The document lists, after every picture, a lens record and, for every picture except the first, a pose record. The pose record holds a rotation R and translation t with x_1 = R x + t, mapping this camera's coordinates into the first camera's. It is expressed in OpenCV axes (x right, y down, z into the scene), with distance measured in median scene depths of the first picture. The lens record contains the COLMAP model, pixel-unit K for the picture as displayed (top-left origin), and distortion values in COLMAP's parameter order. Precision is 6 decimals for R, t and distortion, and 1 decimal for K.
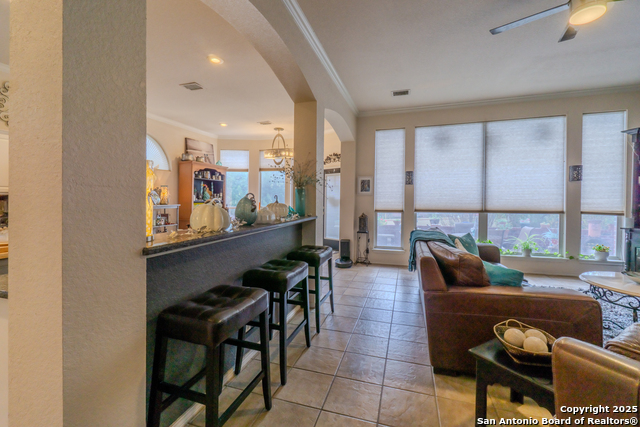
lens RADIAL K [[285.9, 0, 317.9], [0, 285.9, 205.7], [0, 0, 1]] dist [0.003167, 0.000420]
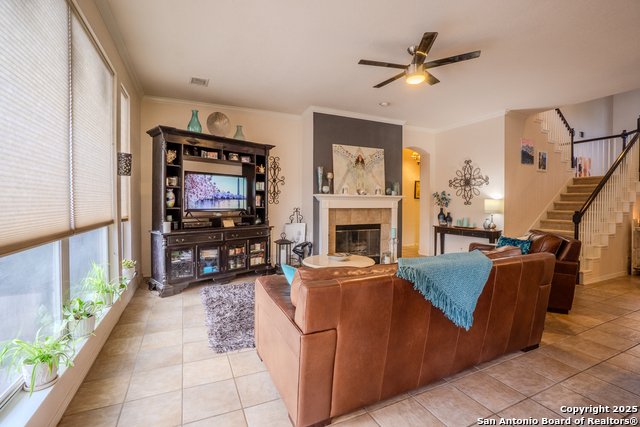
lens RADIAL K [[289.1, 0, 328.6], [0, 289.1, 204.1], [0, 0, 1]] dist [-0.019126, 0.000243]
pose [[-0.689250, -0.010342, 0.724449, 0.082741], [0.010499, 0.999651, 0.024259, -0.033567], [-0.724447, 0.024327, -0.688901, 1.312483]]
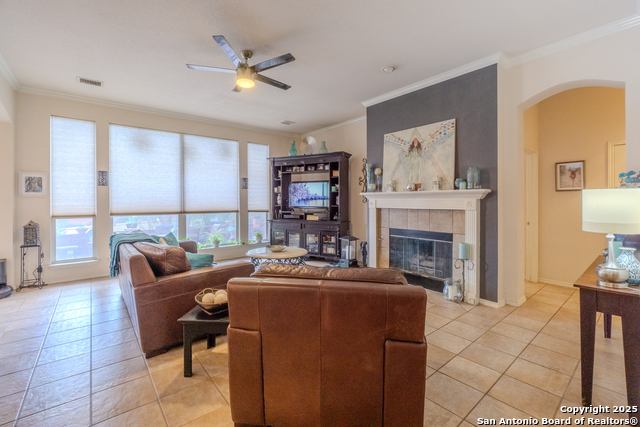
lens RADIAL K [[289.1, 0, 328.6], [0, 289.1, 204.1], [0, 0, 1]] dist [-0.019126, 0.000243]
pose [[0.538636, -0.009477, 0.842485, -0.072271], [0.021470, 0.999766, -0.002480, 0.001453], [-0.842265, 0.019424, 0.538714, -0.105671]]
